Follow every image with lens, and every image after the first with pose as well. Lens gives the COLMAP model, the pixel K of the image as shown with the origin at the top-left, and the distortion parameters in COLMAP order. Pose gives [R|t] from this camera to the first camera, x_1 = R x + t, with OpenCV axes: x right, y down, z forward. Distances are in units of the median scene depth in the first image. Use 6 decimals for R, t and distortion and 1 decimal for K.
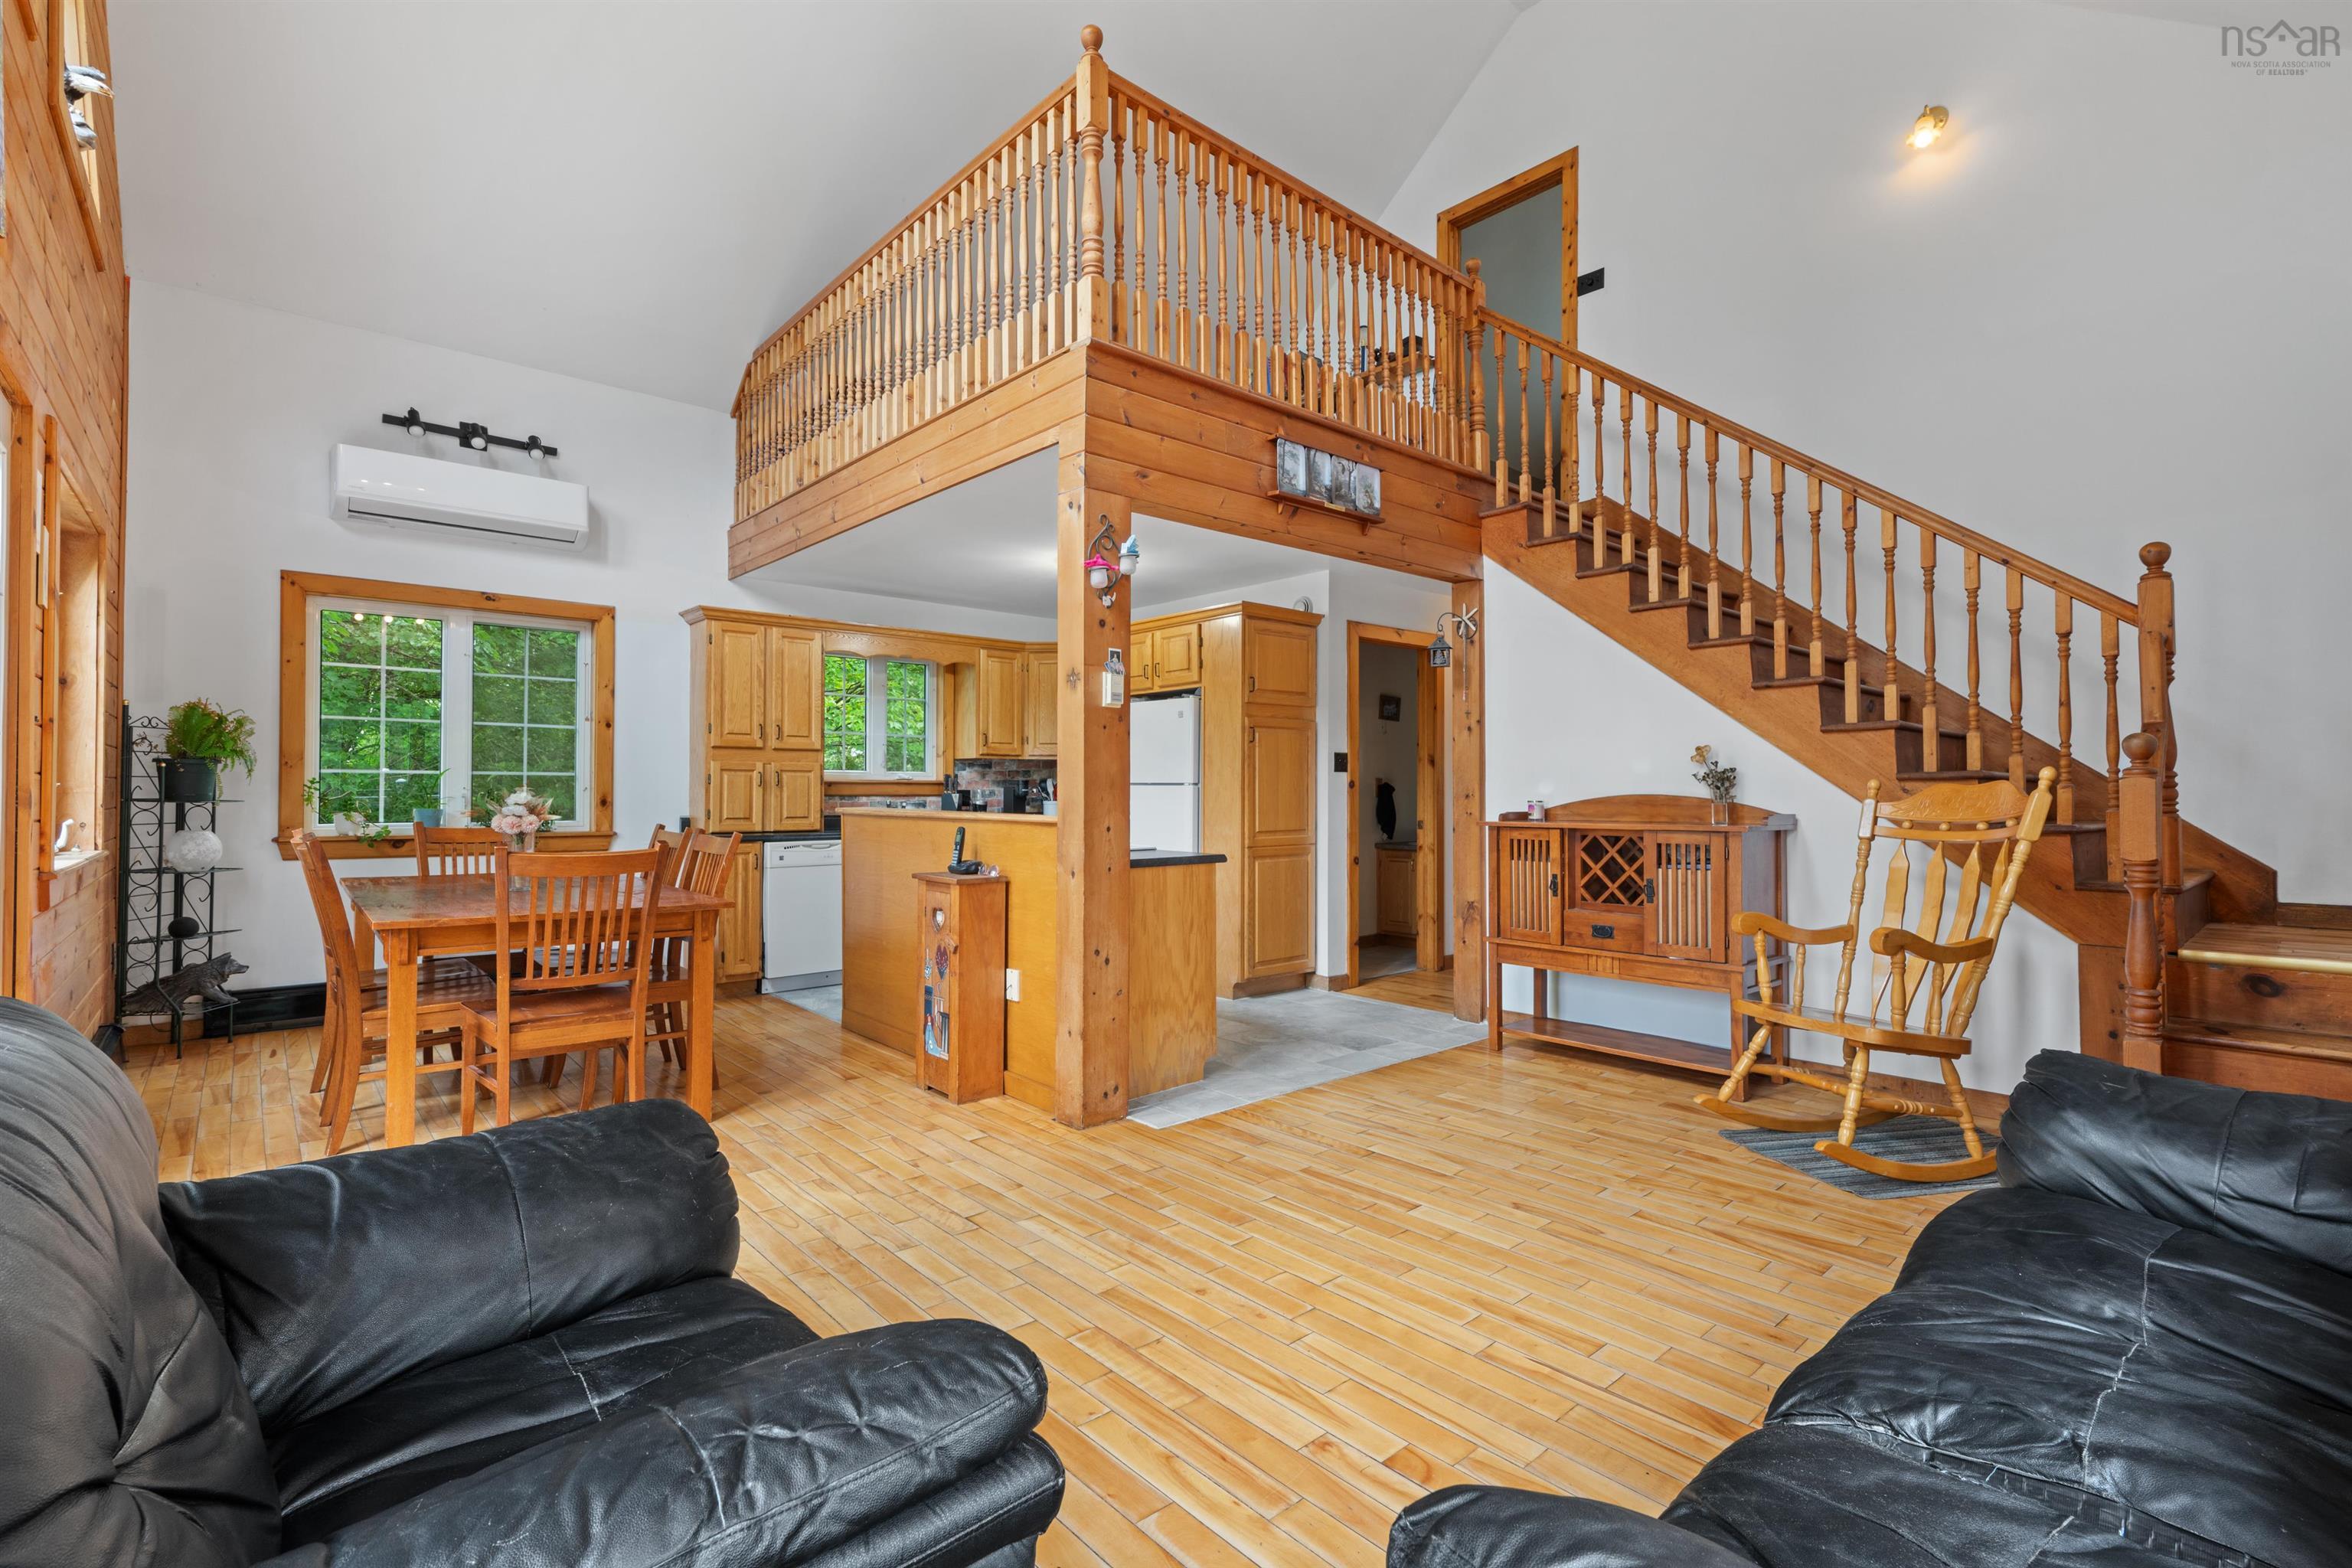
lens RADIAL K [[1054.3, 0, 1176.0], [0, 1054.3, 784.0], [0, 0, 1]] dist [-0.000412, -0.000337]
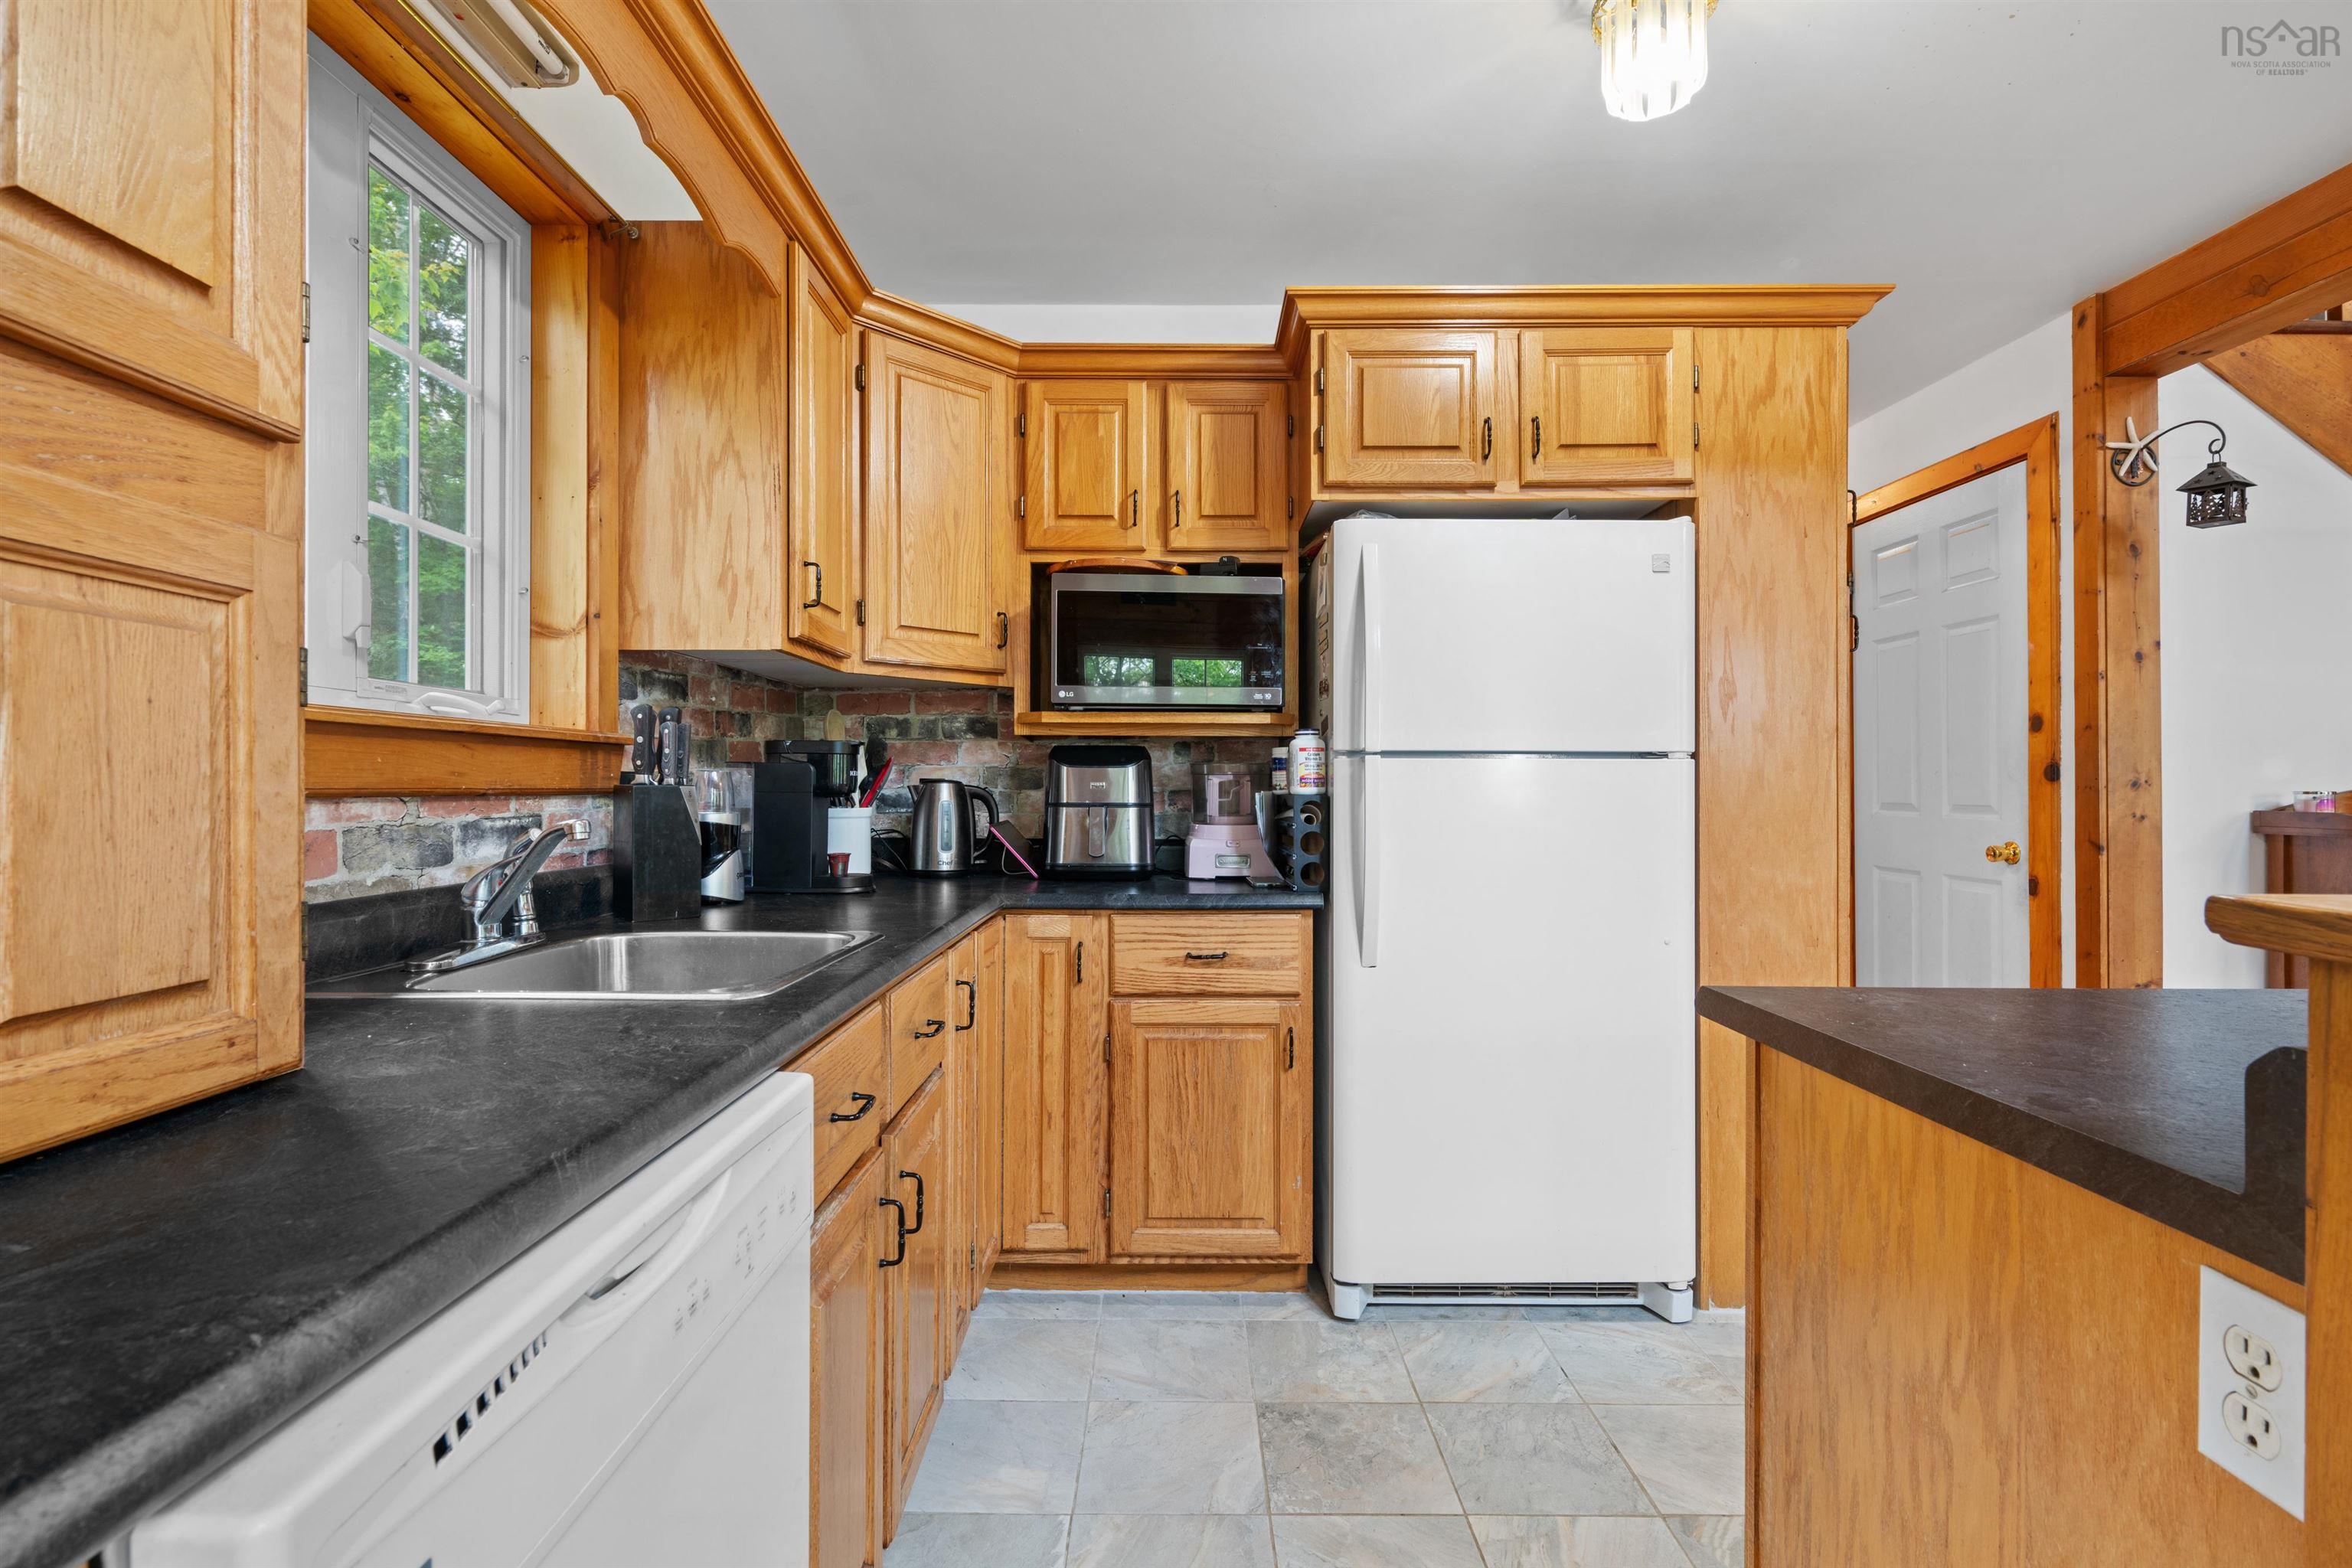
lens RADIAL K [[1071.8, 0, 1176.0], [0, 1071.8, 784.0], [0, 0, 1]] dist [-0.002591, -0.000280]
pose [[0.656870, -0.001256, 0.754003, -0.511013], [-0.001904, 0.999993, 0.003325, 0.012308], [-0.754002, -0.003619, 0.656862, 1.165842]]
